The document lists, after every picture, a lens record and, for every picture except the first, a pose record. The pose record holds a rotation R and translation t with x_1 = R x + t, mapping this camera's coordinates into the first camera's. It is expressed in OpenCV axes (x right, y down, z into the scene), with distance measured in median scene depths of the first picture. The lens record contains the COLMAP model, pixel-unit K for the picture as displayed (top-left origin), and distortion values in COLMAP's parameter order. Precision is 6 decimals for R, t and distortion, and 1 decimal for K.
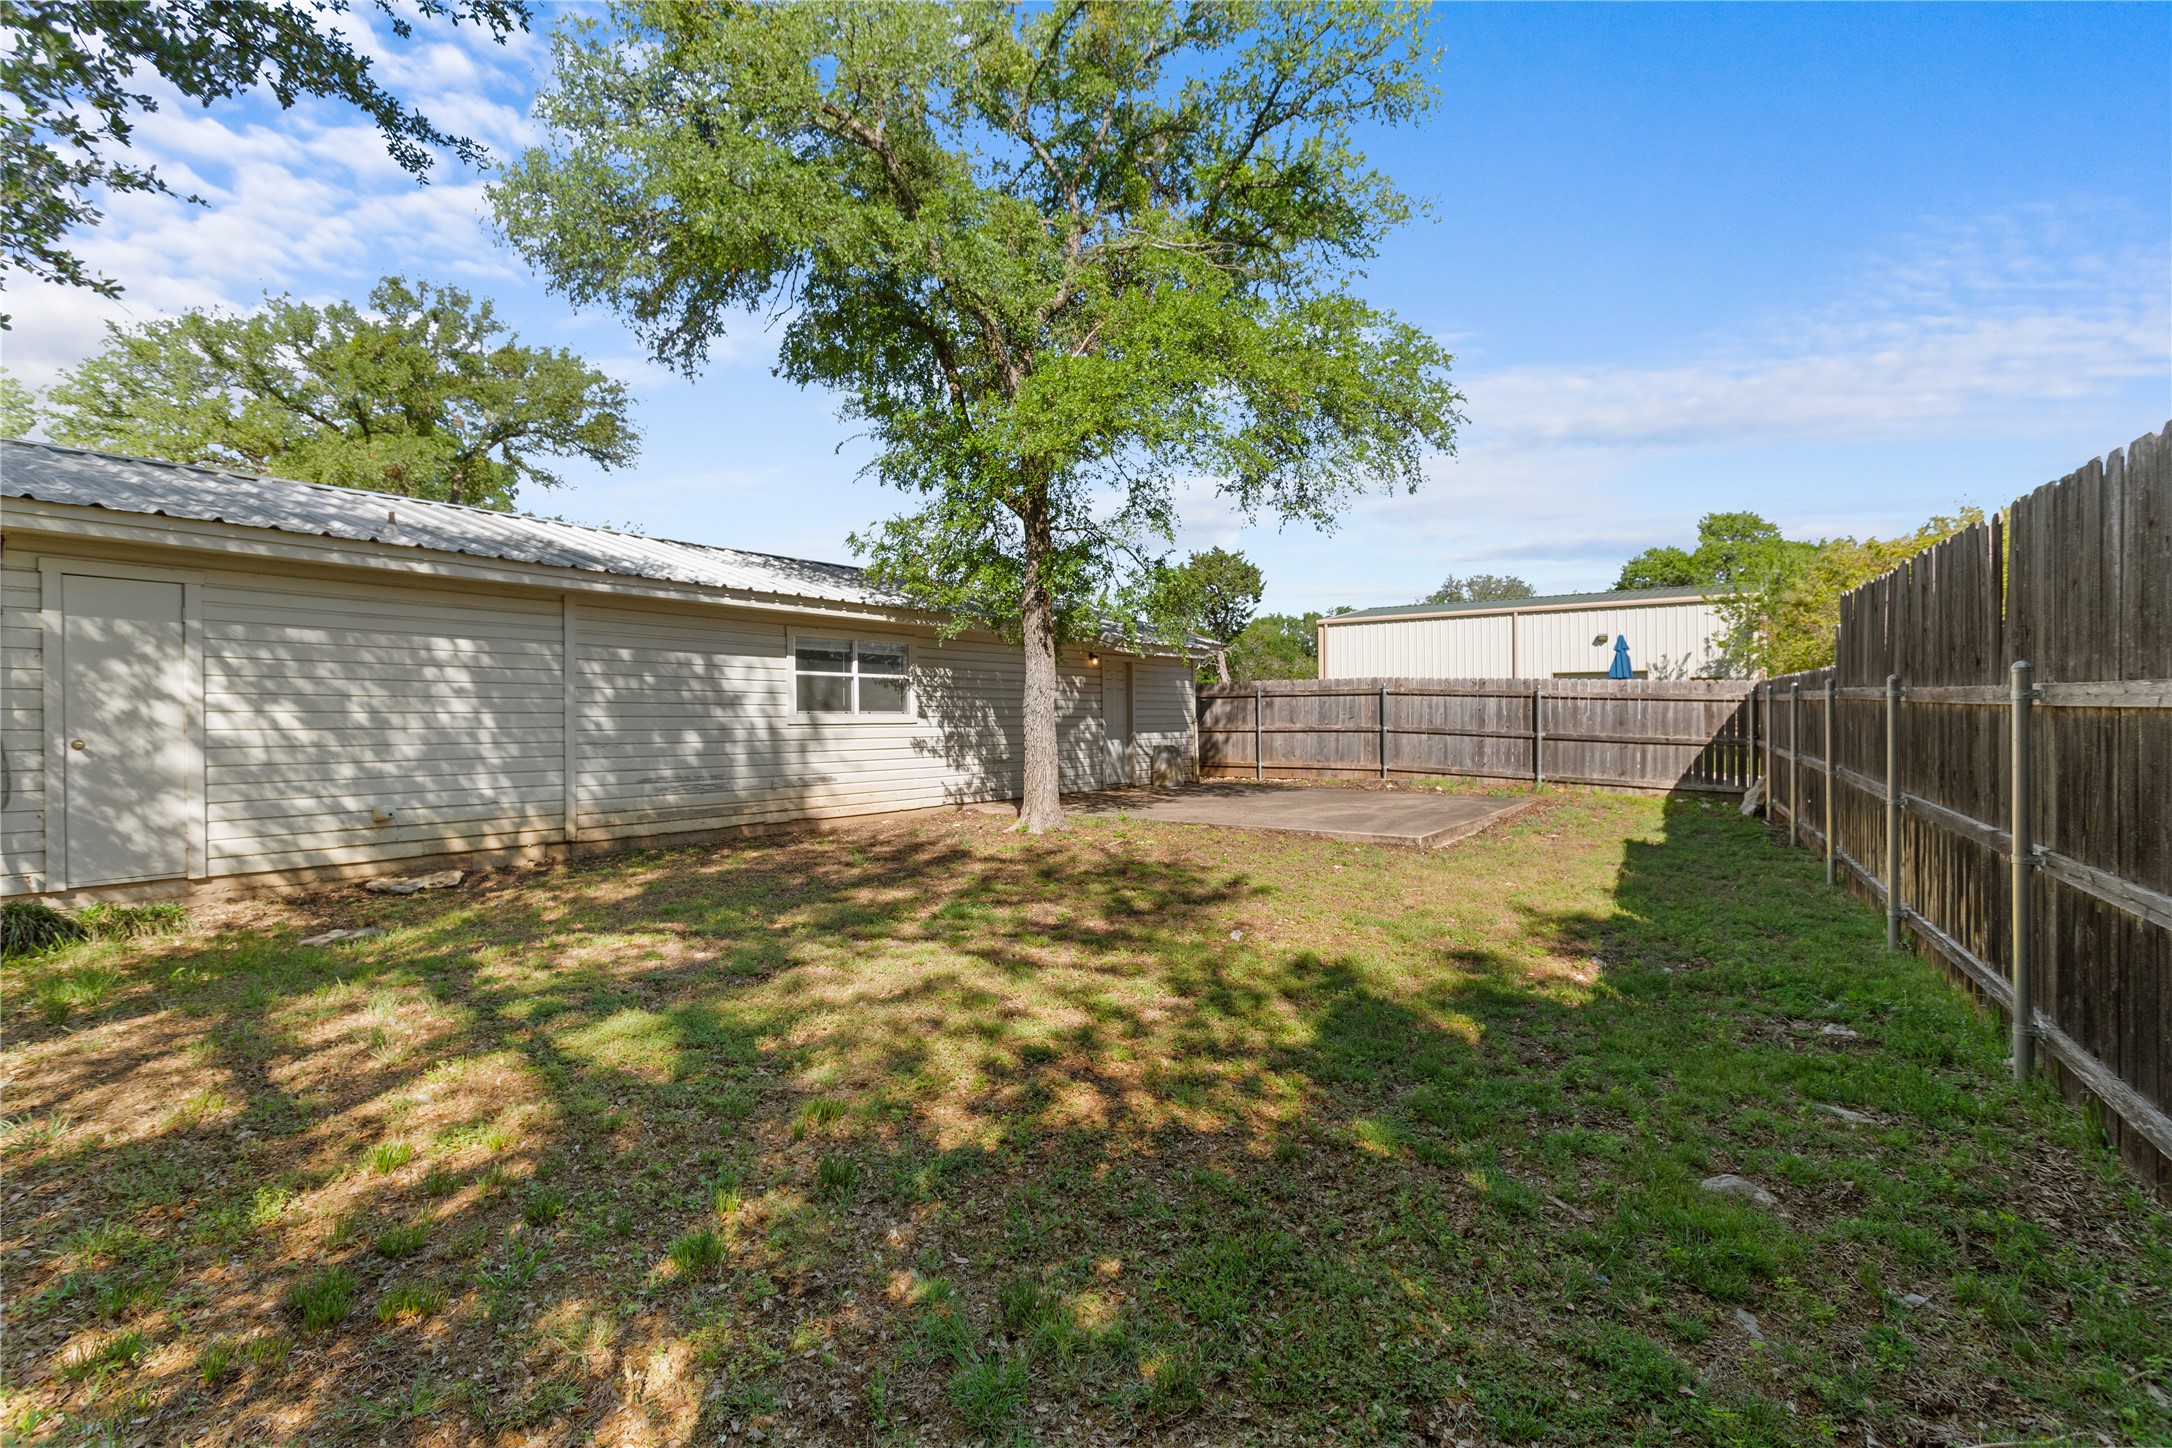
lens RADIAL K [[1041.9, 0, 1085.9], [0, 1041.9, 712.6], [0, 0, 1]] dist [-0.001081, 0.000842]
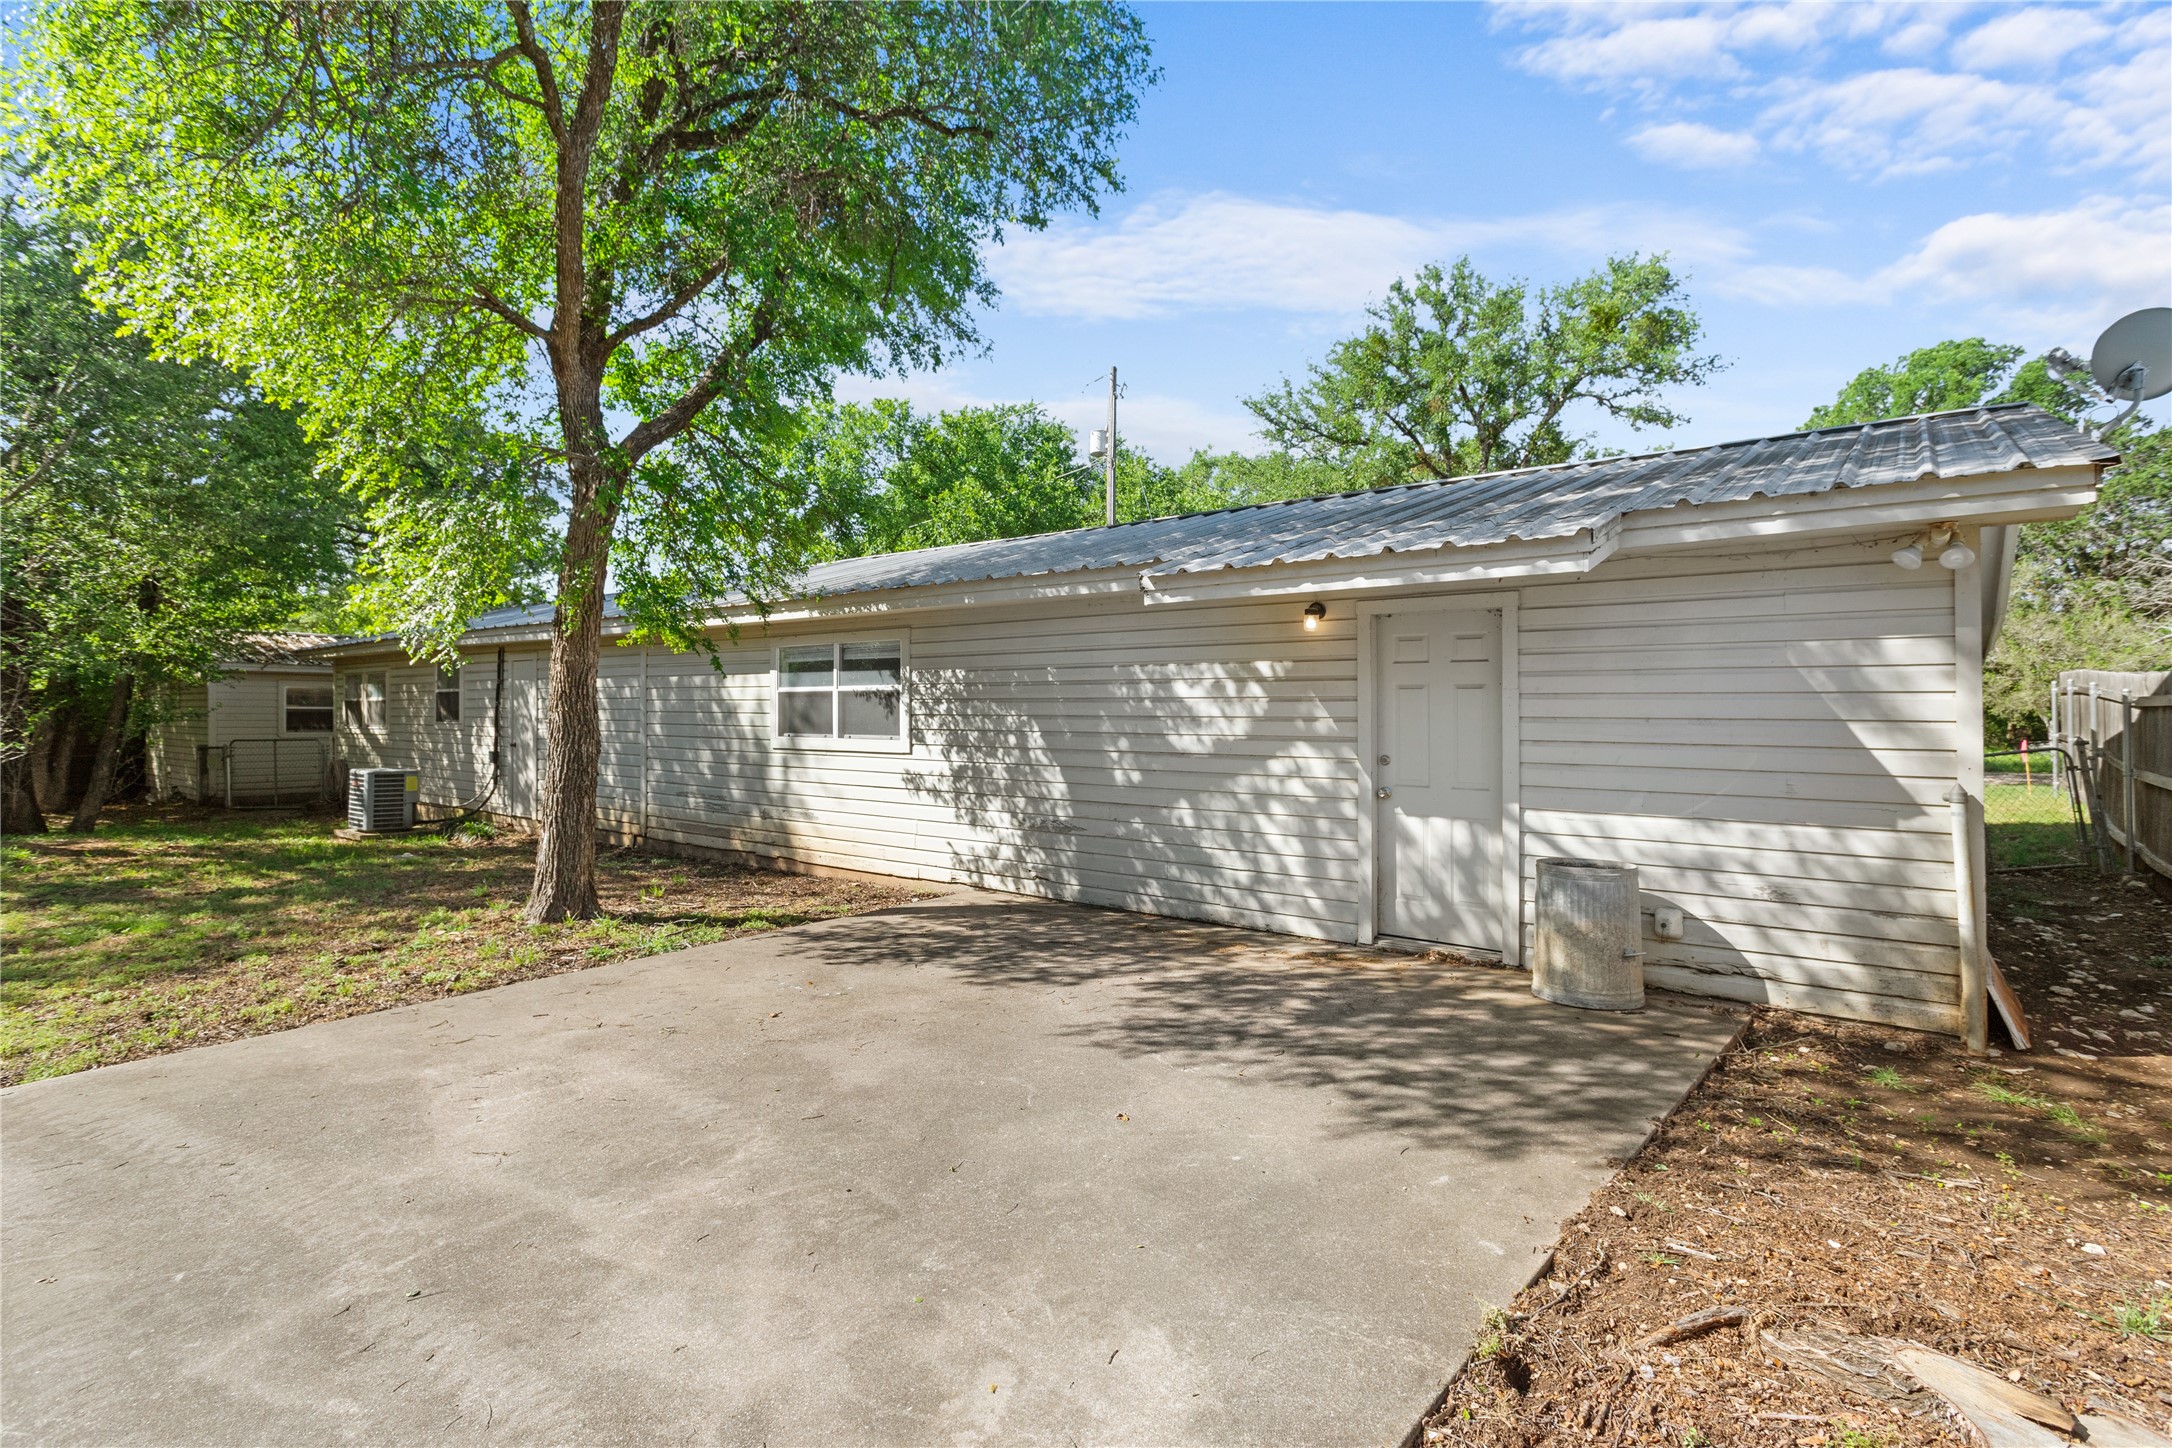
lens RADIAL K [[1041.9, 0, 1085.9], [0, 1041.9, 712.6], [0, 0, 1]] dist [-0.001081, 0.000842]
pose [[-0.000808, 0.008436, -0.999964, 0.520482], [0.023371, 0.999691, 0.008415, -0.018319], [0.999727, -0.023363, -0.001005, 1.099649]]
